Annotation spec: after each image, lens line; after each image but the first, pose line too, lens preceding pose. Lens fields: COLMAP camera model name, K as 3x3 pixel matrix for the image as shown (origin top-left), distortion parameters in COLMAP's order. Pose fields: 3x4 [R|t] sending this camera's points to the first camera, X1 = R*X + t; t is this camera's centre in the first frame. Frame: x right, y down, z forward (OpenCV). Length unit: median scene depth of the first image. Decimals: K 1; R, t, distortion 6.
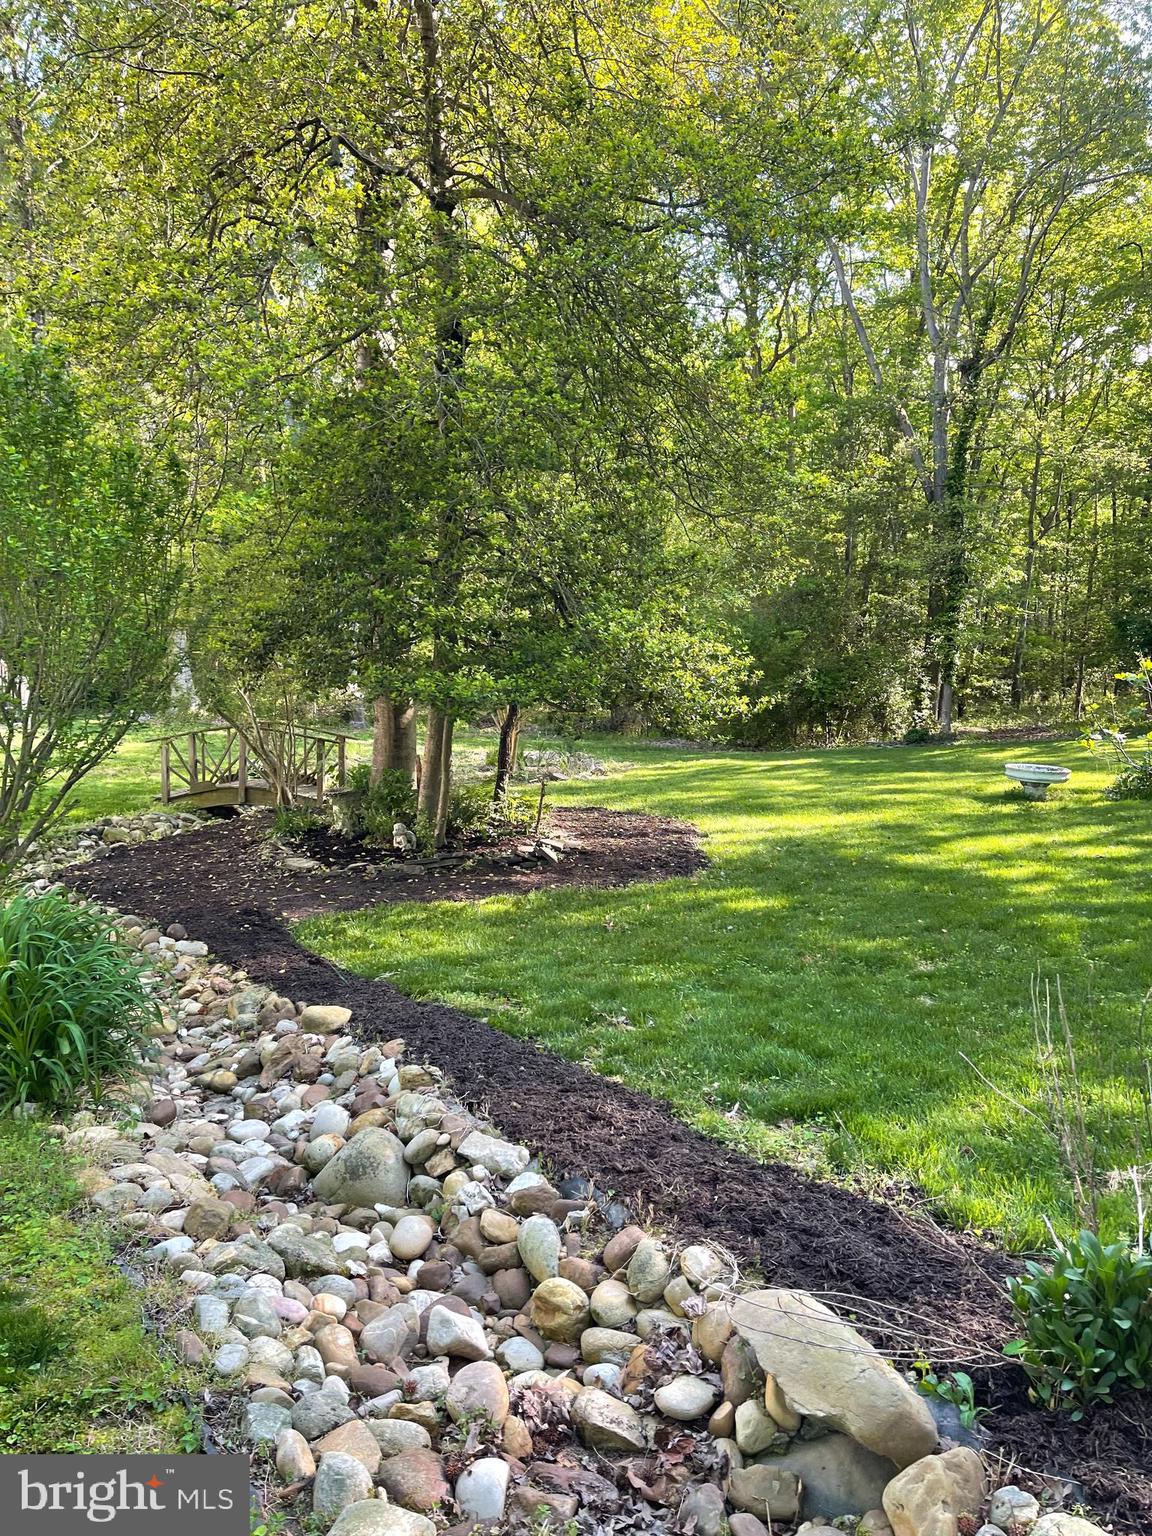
lens RADIAL K [[1133.0, 0, 580.3], [0, 1133.0, 759.3], [0, 0, 1]] dist [0.036194, -0.020150]
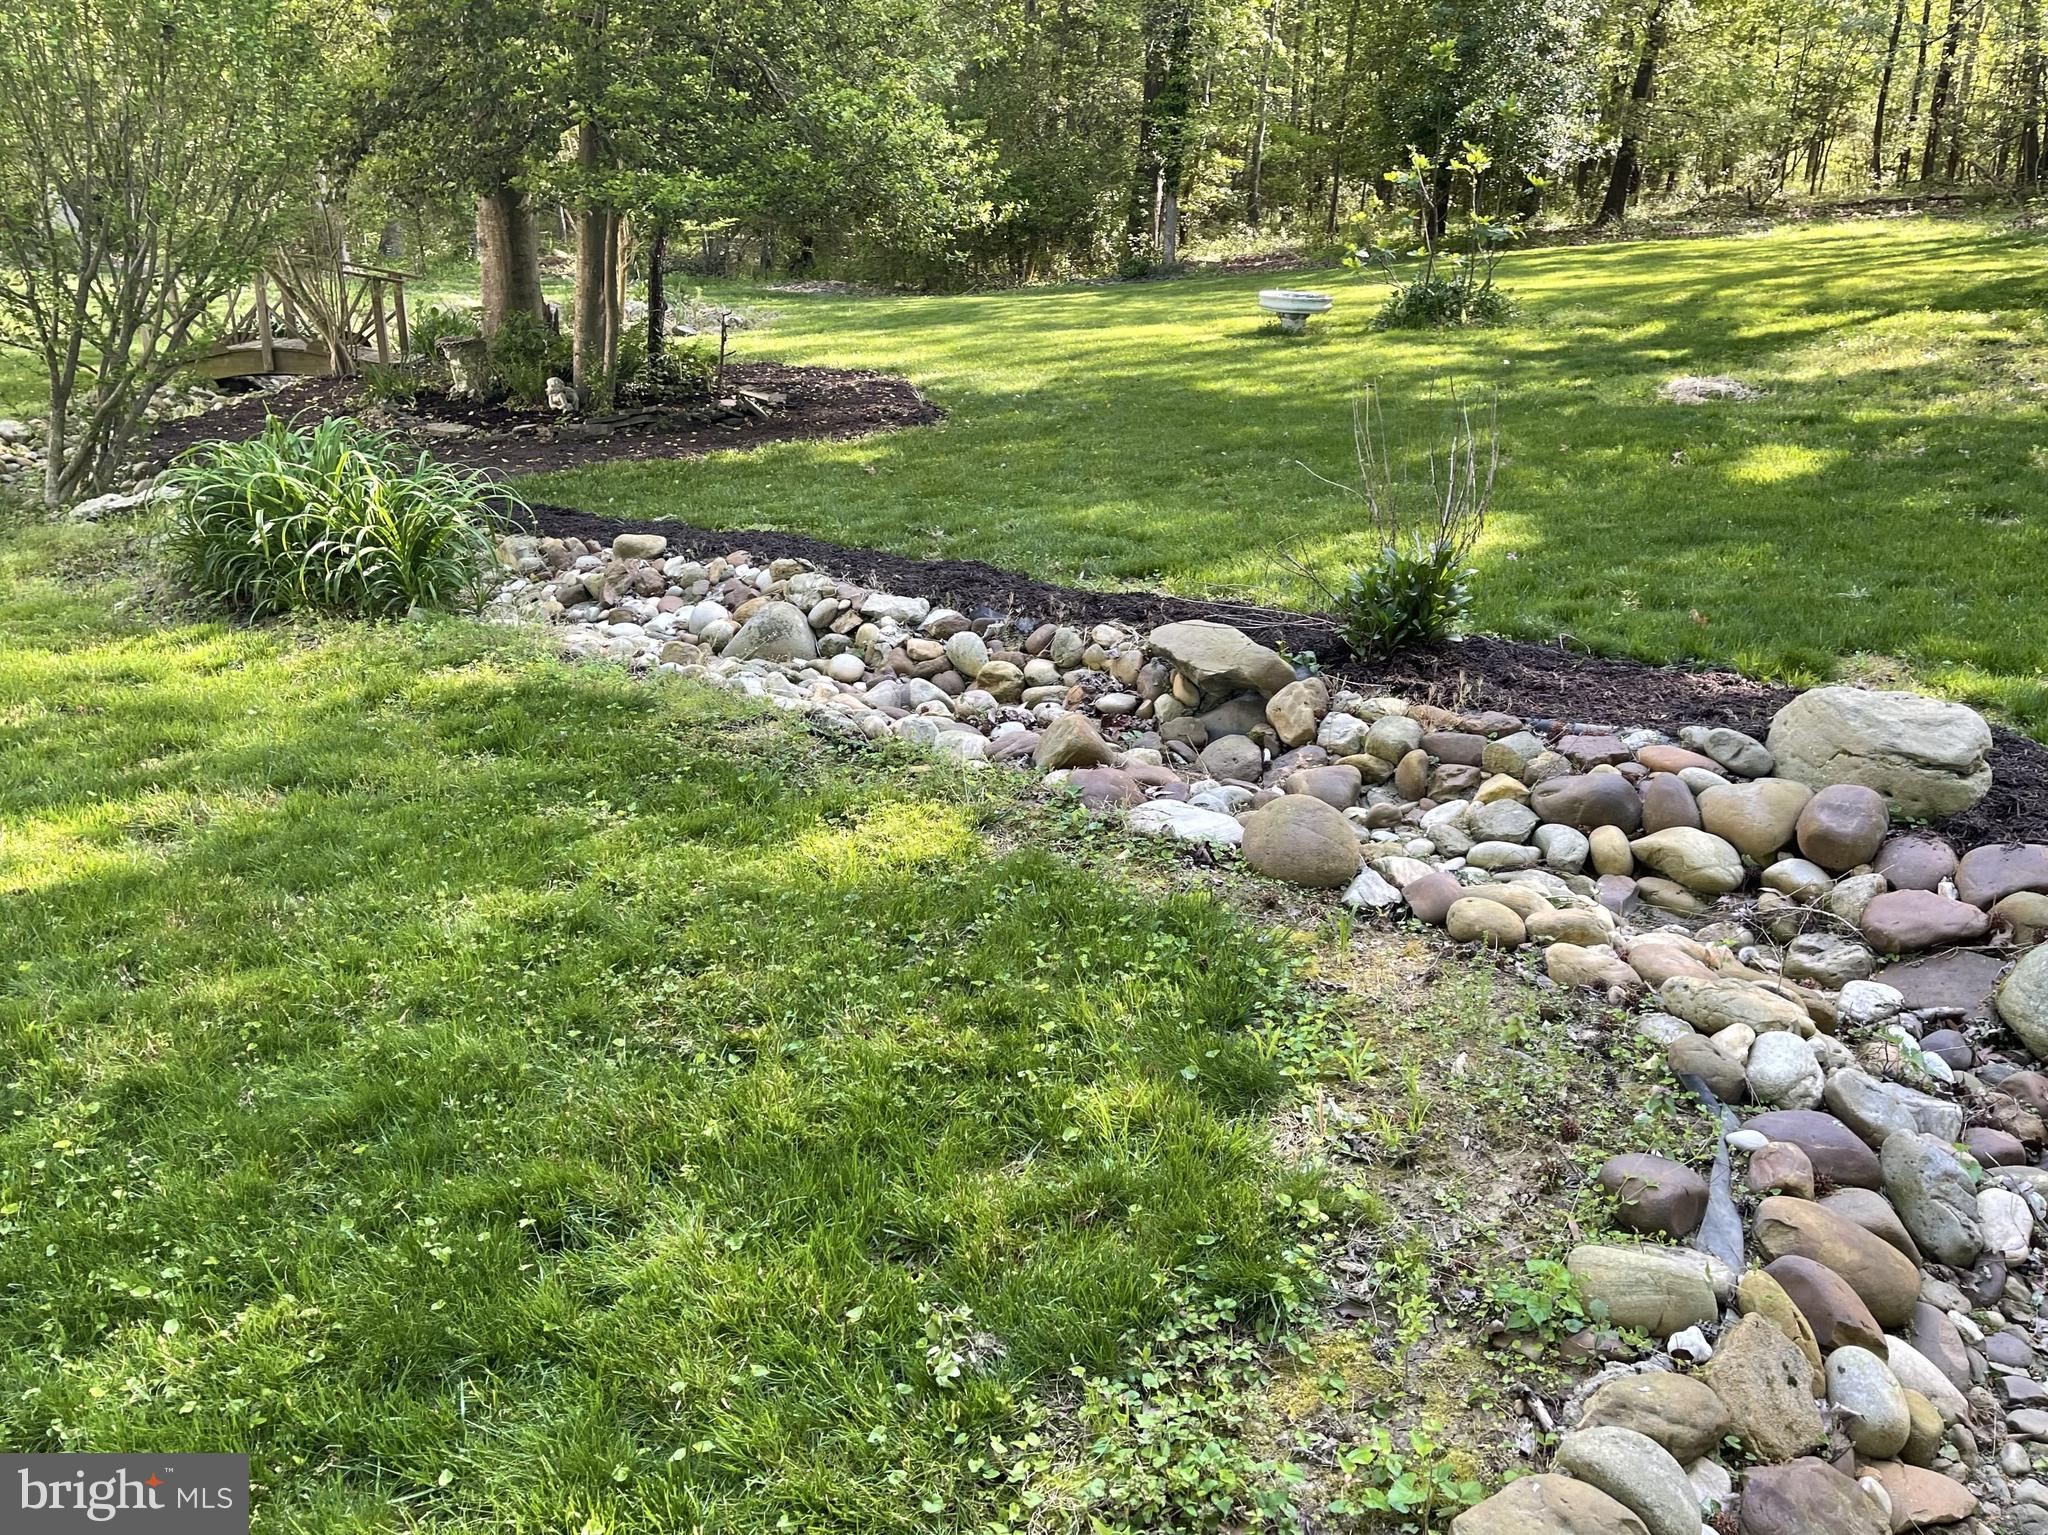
lens RADIAL K [[1510.7, 0, 1011.0], [0, 1510.7, 770.9], [0, 0, 1]] dist [0.036194, -0.020150]
pose [[0.976296, -0.084243, 0.199373, -0.232167], [0.023316, 0.956719, 0.290079, 0.052218], [-0.215181, -0.278555, 0.936005, -0.415953]]
